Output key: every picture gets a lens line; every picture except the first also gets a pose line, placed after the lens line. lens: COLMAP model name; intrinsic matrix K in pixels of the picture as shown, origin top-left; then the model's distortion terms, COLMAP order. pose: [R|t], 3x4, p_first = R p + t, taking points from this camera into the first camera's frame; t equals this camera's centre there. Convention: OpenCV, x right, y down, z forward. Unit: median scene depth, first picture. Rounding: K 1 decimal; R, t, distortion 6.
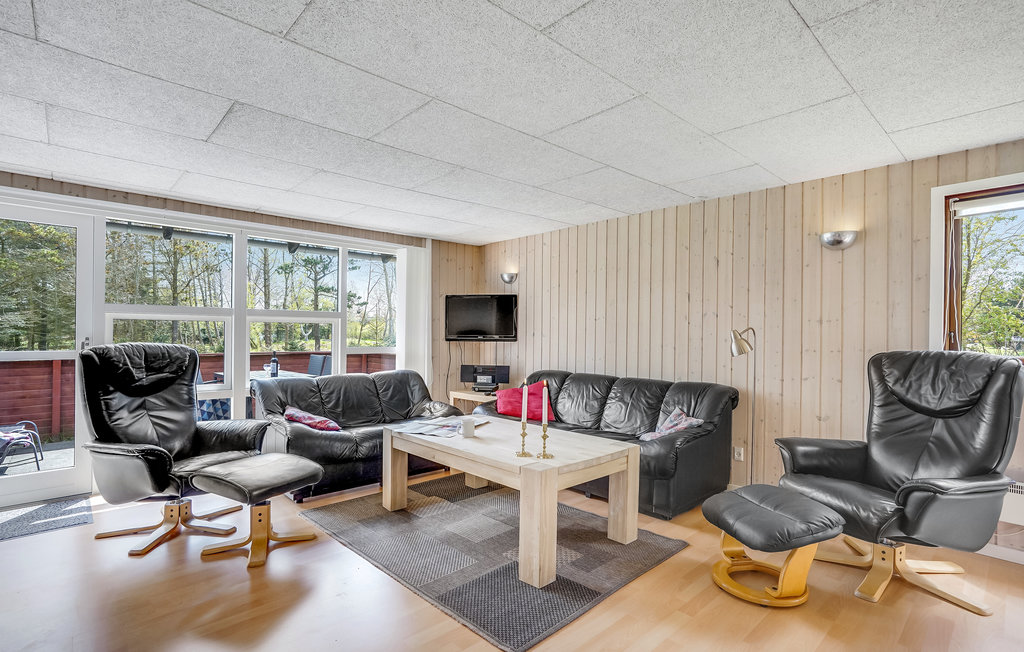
lens RADIAL K [[483.9, 0, 511.4], [0, 483.9, 334.9], [0, 0, 1]] dist [-0.001080, 0.000469]
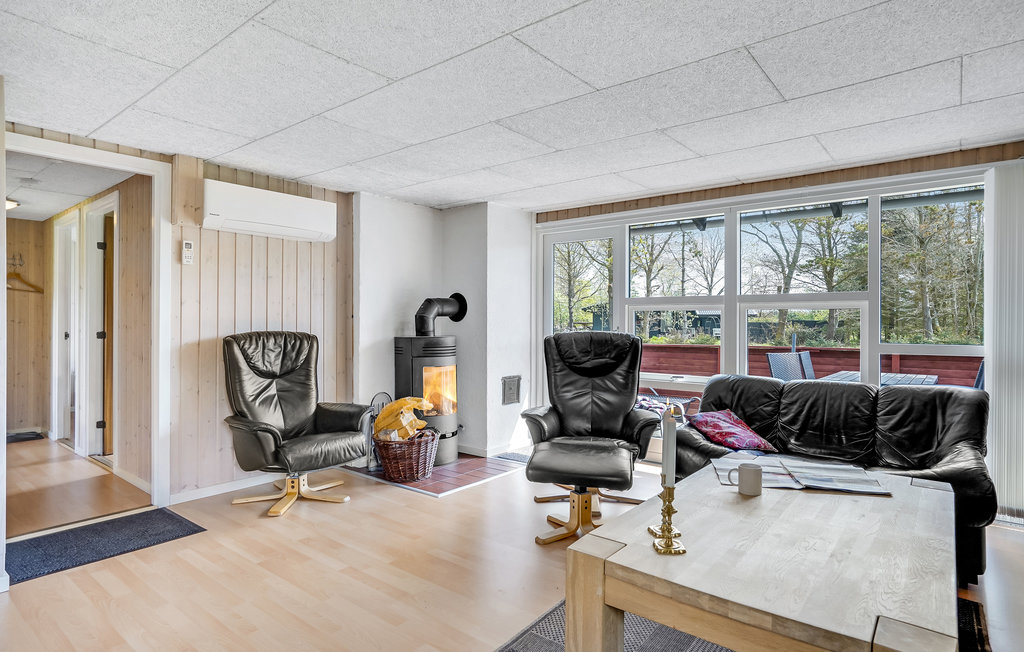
lens RADIAL K [[560.4, 0, 511.4], [0, 560.4, 324.1], [0, 0, 1]] dist [-0.007709, -0.000597]
pose [[0.148189, -0.003383, -0.988953, 0.387331], [-0.004126, 0.999983, -0.004038, 0.004527], [0.988950, 0.004678, 0.148173, 0.427179]]
